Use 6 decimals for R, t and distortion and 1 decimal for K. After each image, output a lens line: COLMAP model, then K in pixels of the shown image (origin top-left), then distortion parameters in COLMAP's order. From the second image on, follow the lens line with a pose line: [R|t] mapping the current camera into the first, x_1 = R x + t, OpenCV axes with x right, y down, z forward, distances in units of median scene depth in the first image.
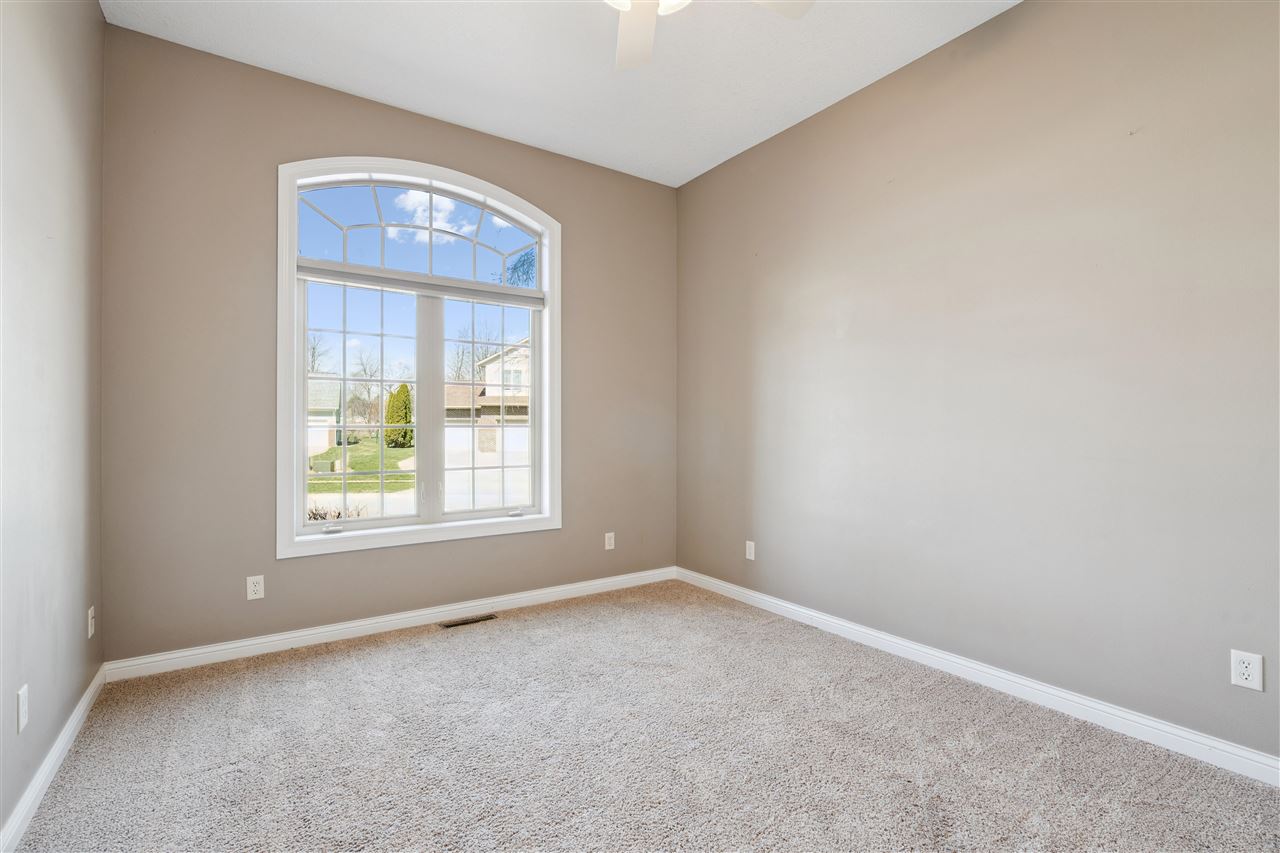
lens RADIAL K [[585.2, 0, 641.7], [0, 585.2, 422.7], [0, 0, 1]] dist [-0.011100, 0.001060]
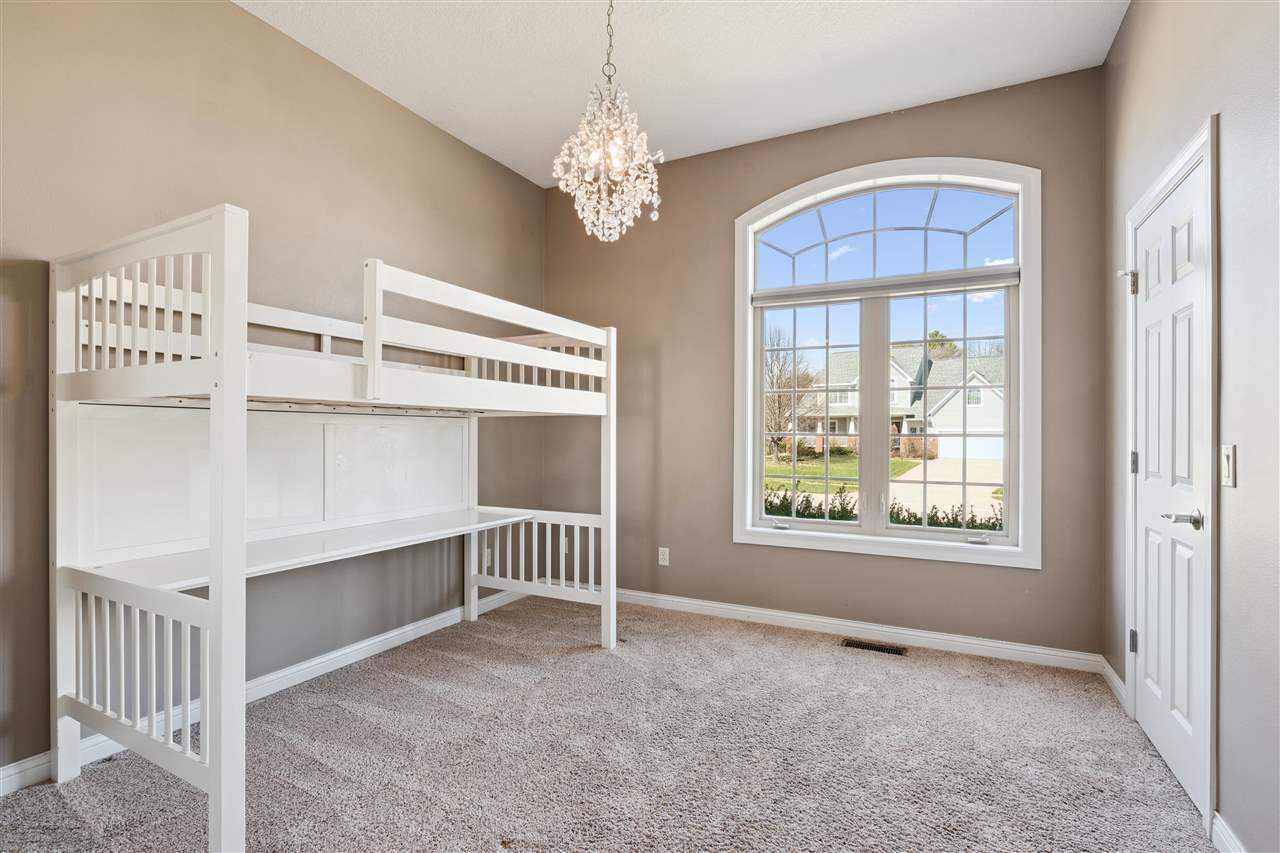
lens RADIAL K [[585.2, 0, 641.7], [0, 585.2, 422.7], [0, 0, 1]] dist [-0.011100, 0.001060]
pose [[0.485618, -0.013191, -0.874071, 0.322139], [-0.000373, 0.999883, -0.015296, 0.002087], [0.874171, 0.007754, 0.485557, 0.217851]]
